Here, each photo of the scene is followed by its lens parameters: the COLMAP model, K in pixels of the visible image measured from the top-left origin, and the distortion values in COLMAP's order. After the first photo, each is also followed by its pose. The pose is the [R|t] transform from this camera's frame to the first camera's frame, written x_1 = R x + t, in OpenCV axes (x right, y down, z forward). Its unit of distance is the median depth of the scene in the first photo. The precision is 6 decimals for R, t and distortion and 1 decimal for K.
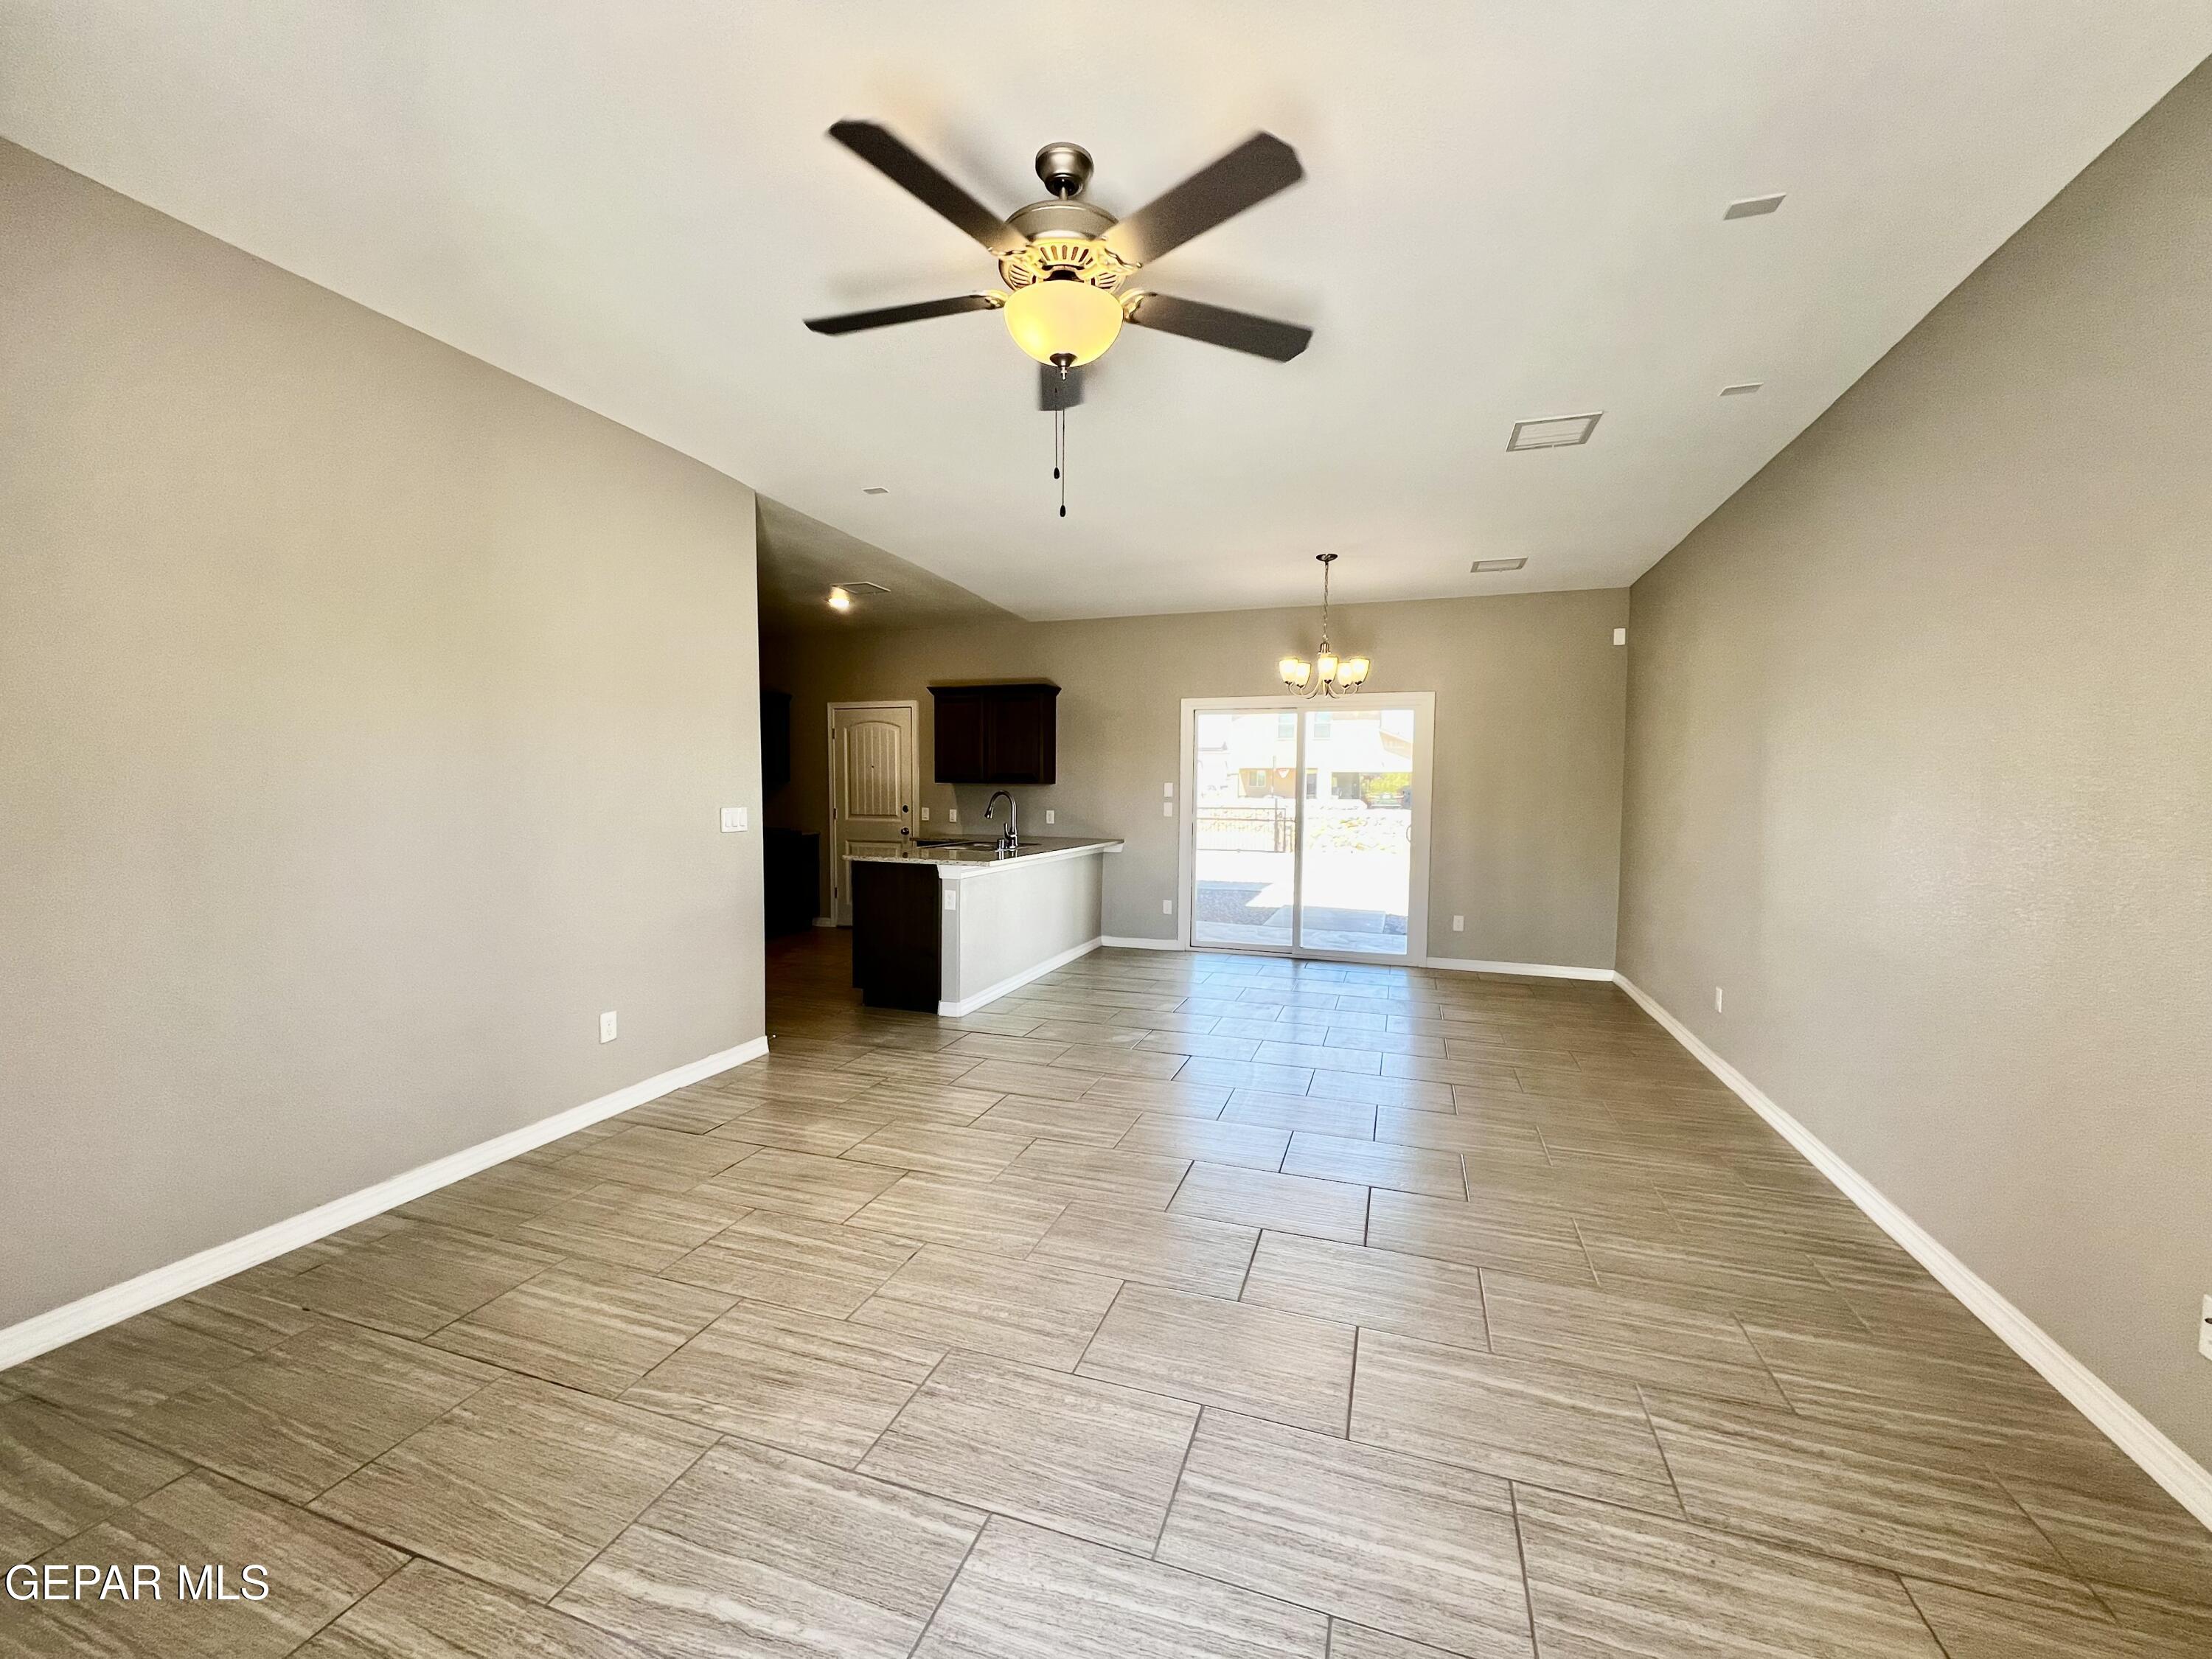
lens RADIAL K [[880.1, 0, 1108.1], [0, 880.1, 834.6], [0, 0, 1]] dist [-0.012228, 0.000077]
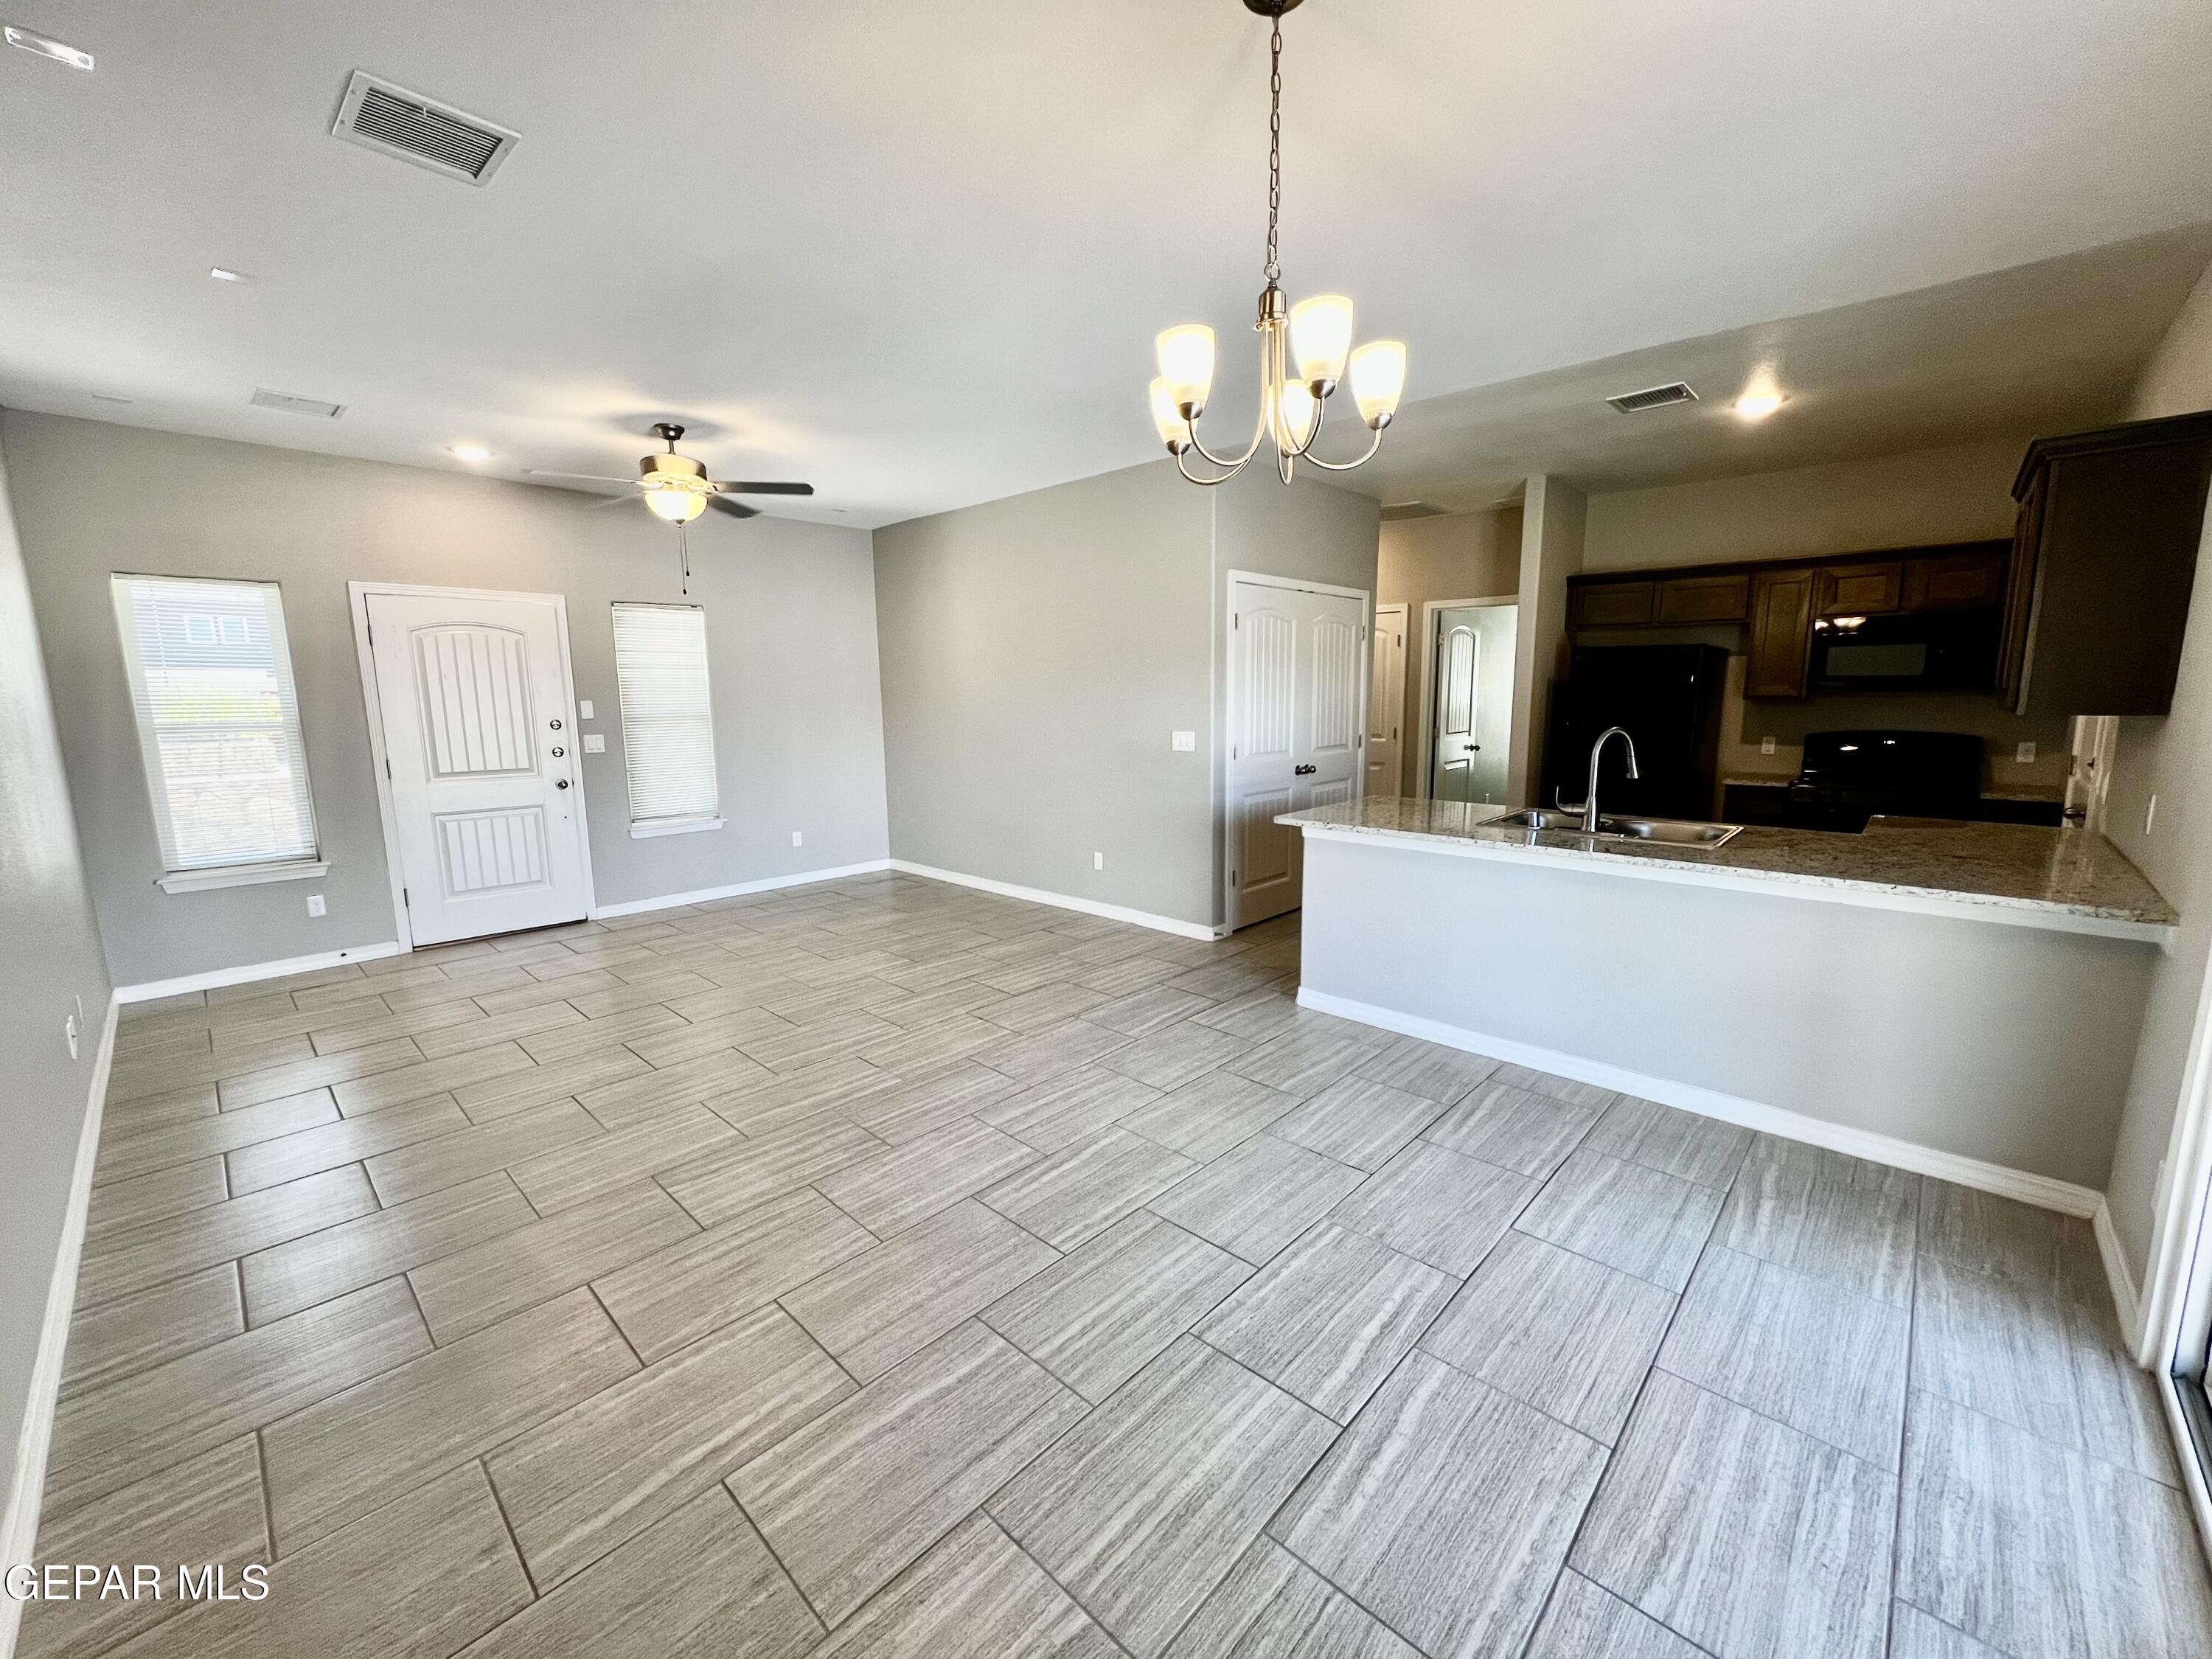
lens RADIAL K [[880.1, 0, 1113.4], [0, 880.1, 829.4], [0, 0, 1]] dist [-0.012228, 0.000077]
pose [[-0.418312, 0.131636, -0.898714, 0.993695], [-0.044515, 0.985283, 0.165035, -0.126915], [0.907212, 0.109042, -0.406295, 1.884632]]
